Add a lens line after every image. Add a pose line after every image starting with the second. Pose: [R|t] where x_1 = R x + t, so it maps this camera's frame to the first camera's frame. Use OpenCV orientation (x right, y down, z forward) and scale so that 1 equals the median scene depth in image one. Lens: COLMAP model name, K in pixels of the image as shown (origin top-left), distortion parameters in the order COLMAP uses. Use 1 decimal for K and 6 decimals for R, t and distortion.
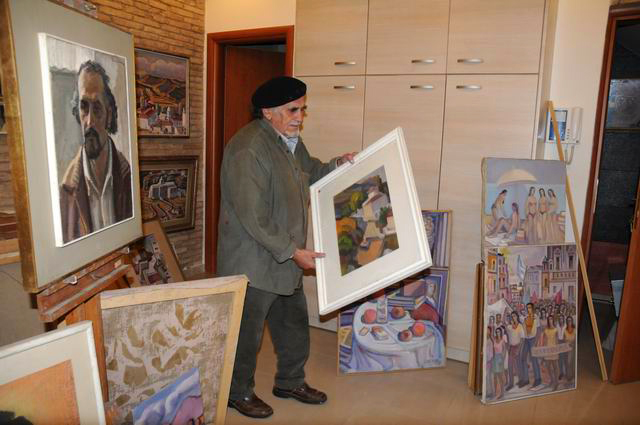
lens RADIAL K [[509.5, 0, 319.5], [0, 509.5, 222.6], [0, 0, 1]] dist [-0.184094, 0.169818]
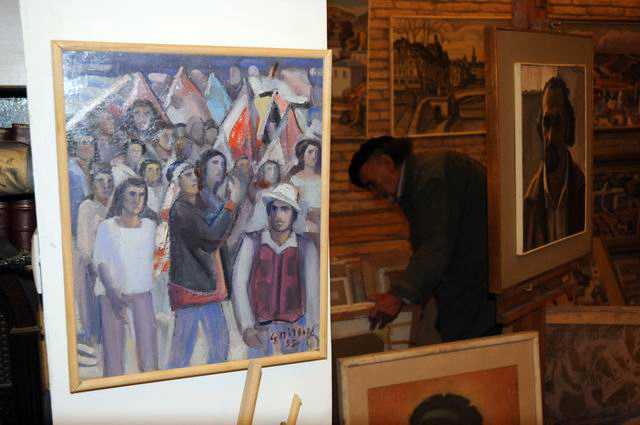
lens RADIAL K [[731.0, 0, 318.6], [0, 731.0, 222.7], [0, 0, 1]] dist [-0.094250, 0.311033]
pose [[0.785598, 0.044547, -0.617132, 0.089185], [-0.059005, 0.998253, -0.003055, 0.007577], [0.615917, 0.038814, 0.786854, -0.445437]]
